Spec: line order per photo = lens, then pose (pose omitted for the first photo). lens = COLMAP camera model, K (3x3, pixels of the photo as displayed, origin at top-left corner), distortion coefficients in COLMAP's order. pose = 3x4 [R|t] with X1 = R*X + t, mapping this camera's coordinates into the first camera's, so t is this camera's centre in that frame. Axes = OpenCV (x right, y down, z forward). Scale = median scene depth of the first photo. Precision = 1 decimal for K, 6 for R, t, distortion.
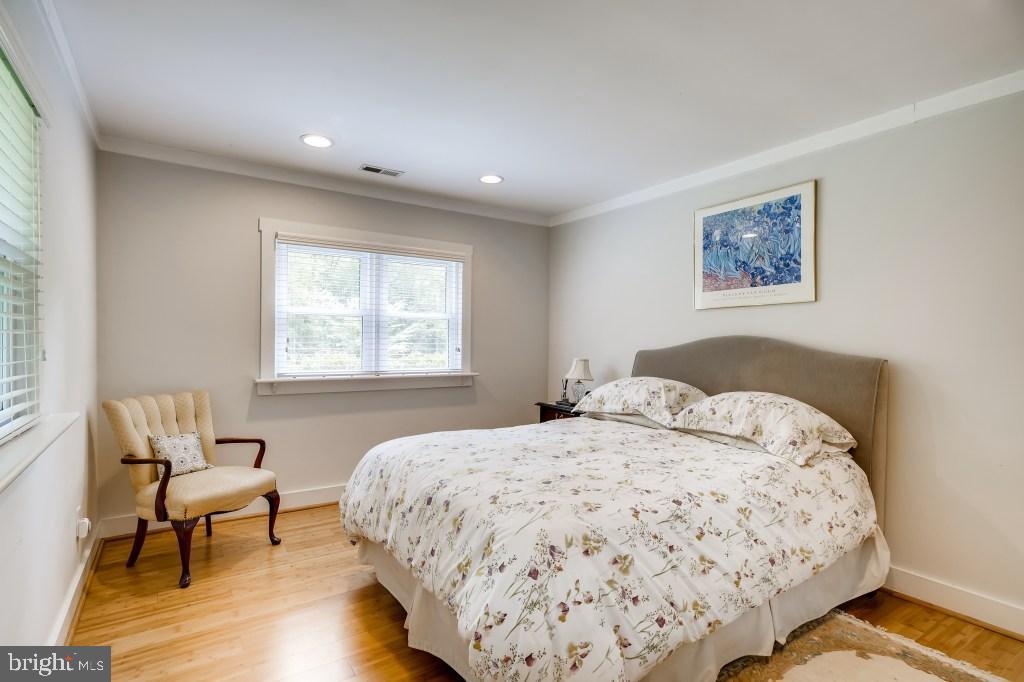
lens RADIAL K [[505.4, 0, 507.6], [0, 505.4, 344.0], [0, 0, 1]] dist [0.006333, -0.001303]
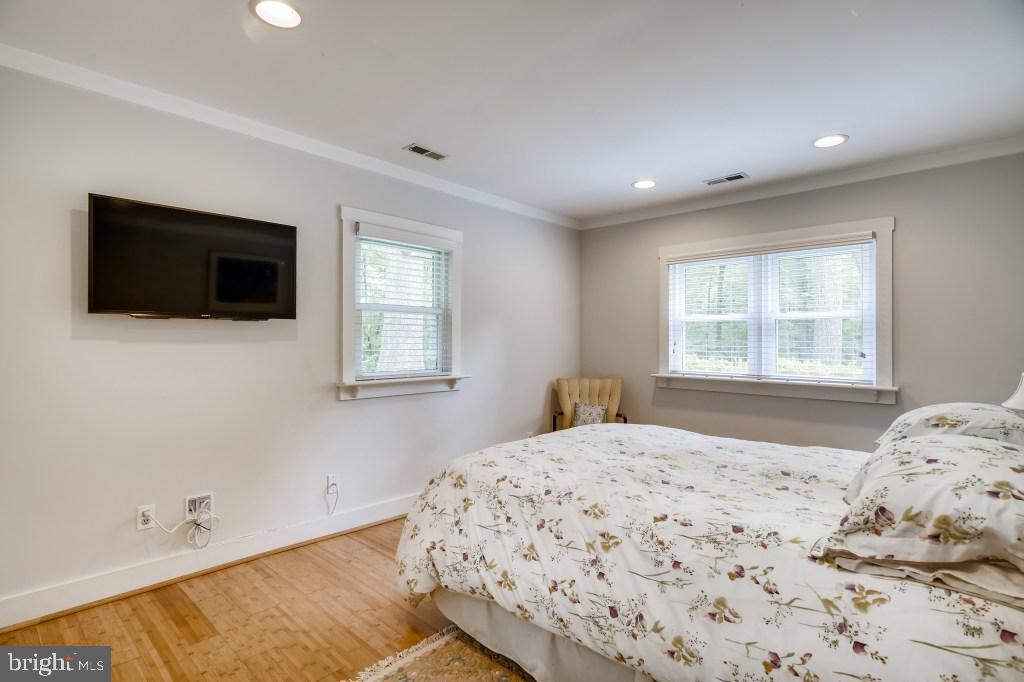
lens RADIAL K [[505.4, 0, 507.7], [0, 505.4, 340.4], [0, 0, 1]] dist [0.006333, -0.001303]
pose [[0.221614, -0.012974, -0.975048, 0.761253], [-0.014400, 0.999759, -0.016576, 0.012972], [0.975028, 0.017714, 0.221374, 0.395335]]
